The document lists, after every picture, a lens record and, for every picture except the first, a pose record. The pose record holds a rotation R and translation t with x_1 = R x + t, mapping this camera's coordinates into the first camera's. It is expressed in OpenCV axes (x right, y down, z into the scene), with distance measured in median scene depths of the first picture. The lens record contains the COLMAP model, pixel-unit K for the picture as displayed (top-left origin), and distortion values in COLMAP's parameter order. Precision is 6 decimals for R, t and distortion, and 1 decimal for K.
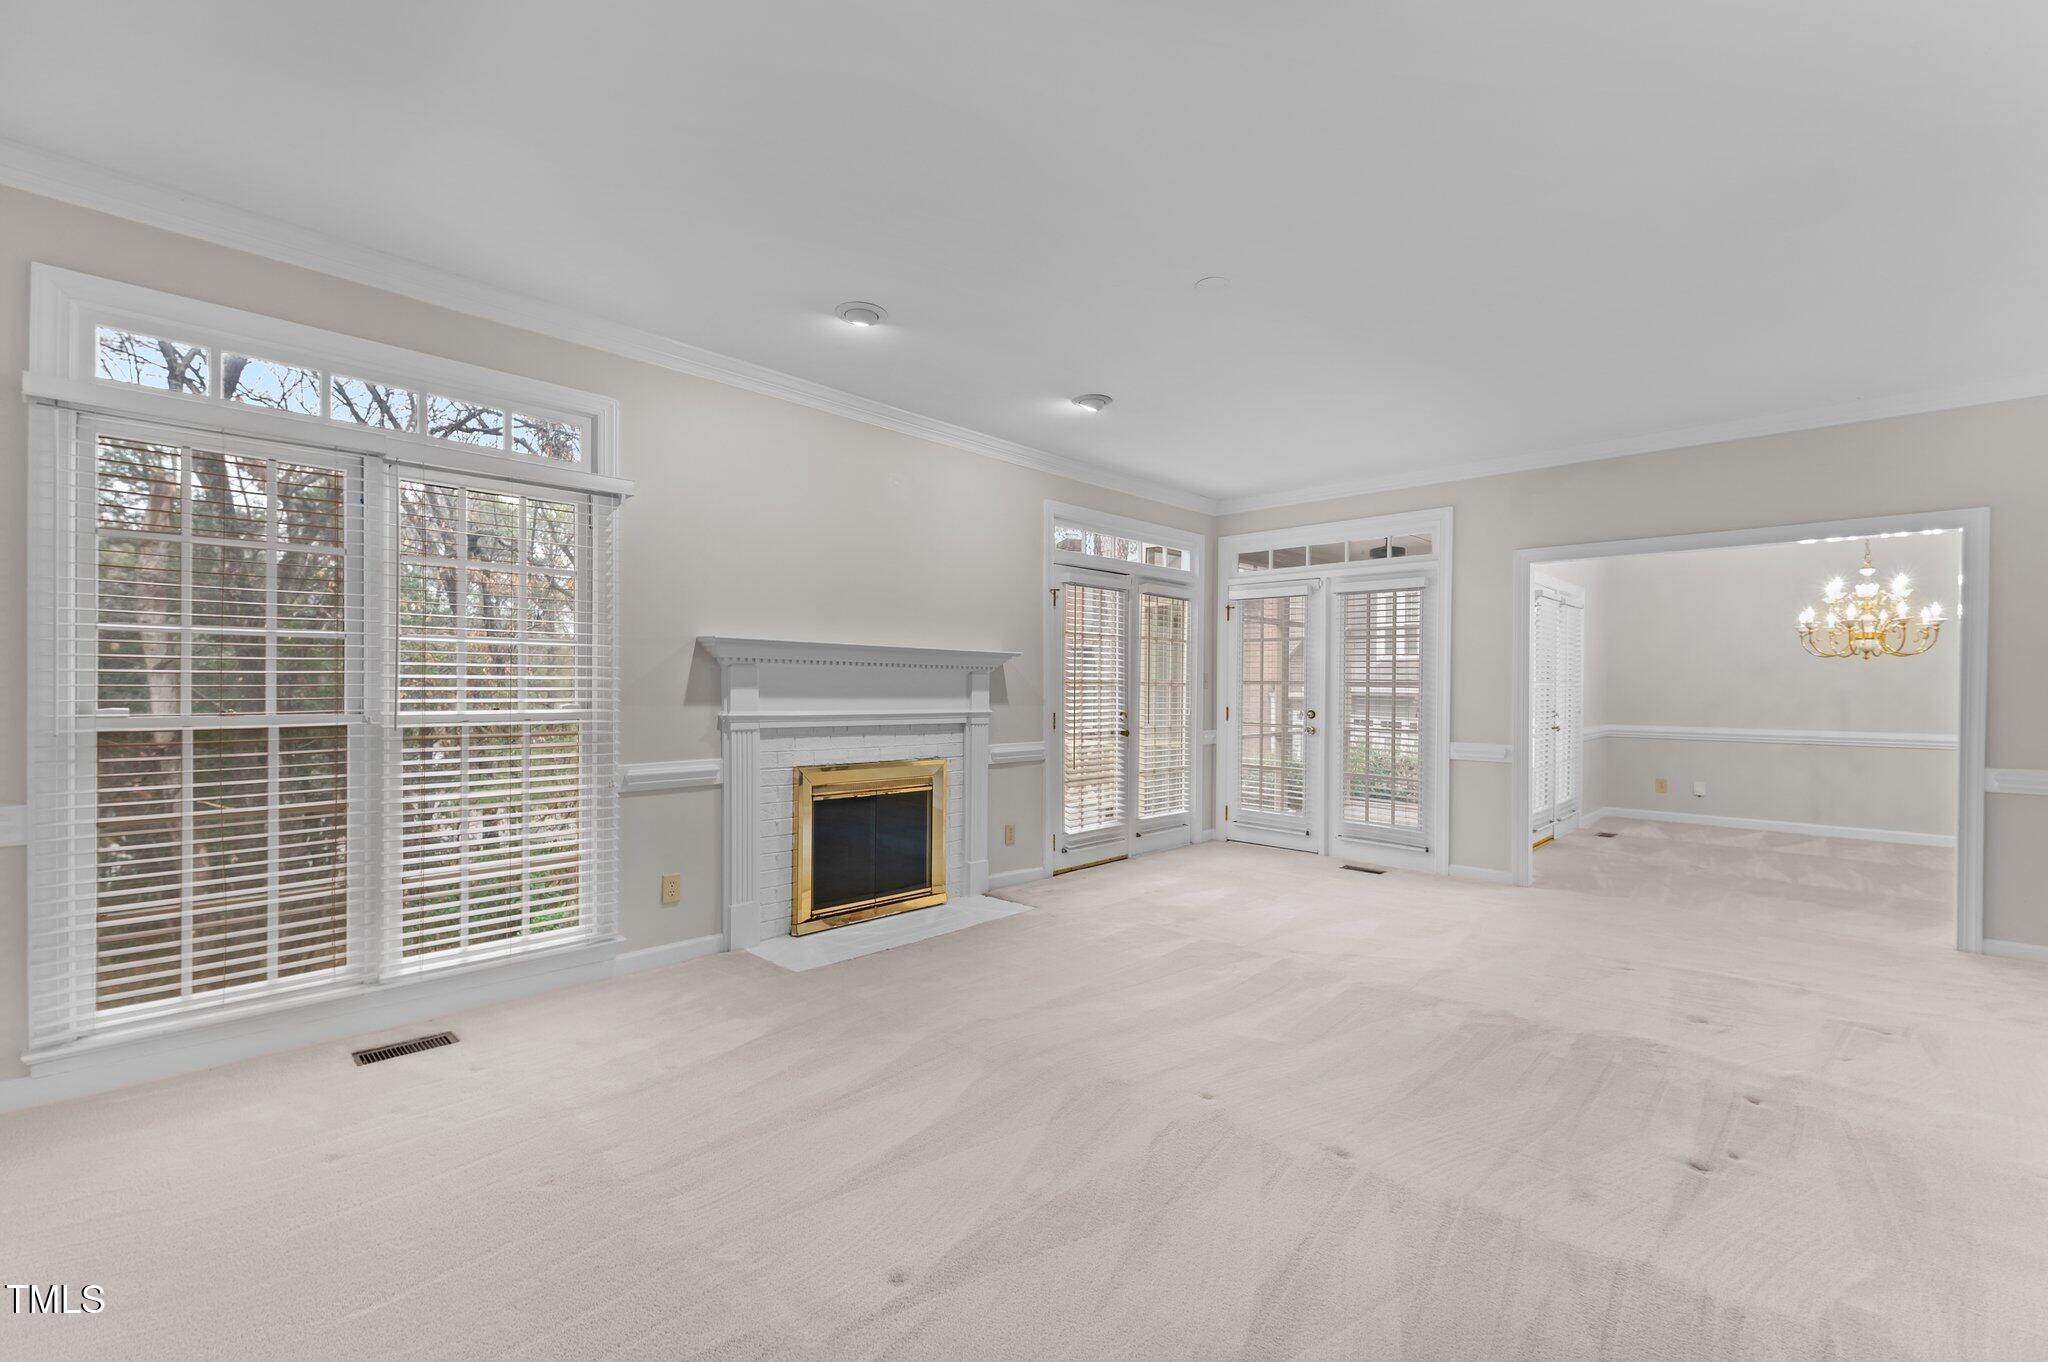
lens RADIAL K [[879.4, 0, 1020.9], [0, 879.4, 693.6], [0, 0, 1]] dist [0.001322, -0.000945]
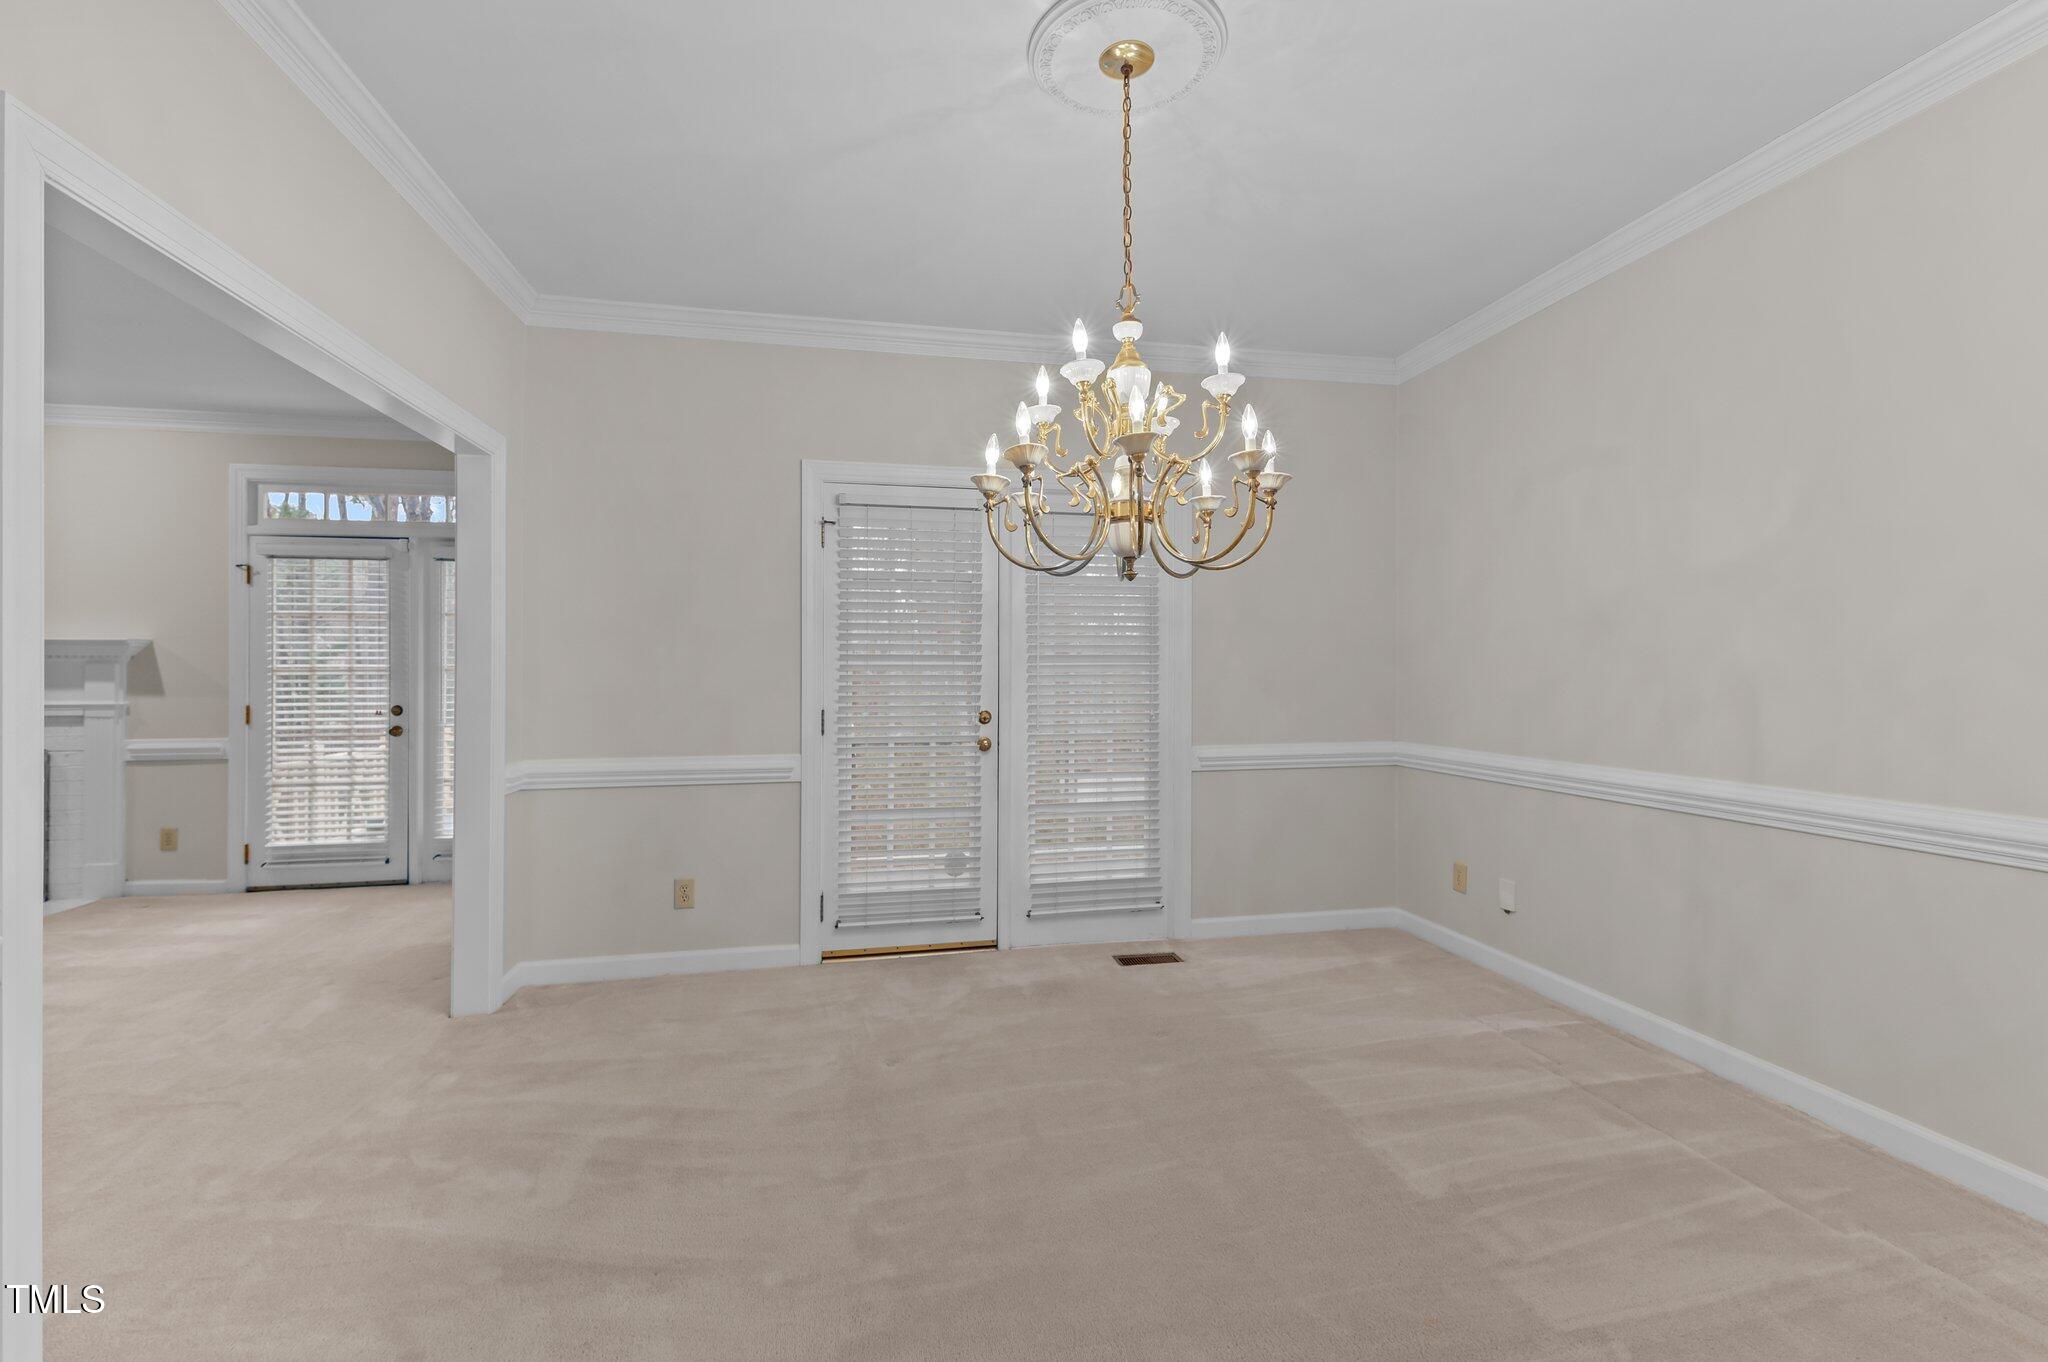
lens RADIAL K [[847.9, 0, 1029.5], [0, 847.9, 683.0], [0, 0, 1]] dist [0.001241, -0.000049]
pose [[0.804026, -0.014599, -0.594415, 1.167309], [0.007730, 0.999871, -0.014102, 0.017189], [0.594544, 0.006743, 0.804035, 0.782419]]
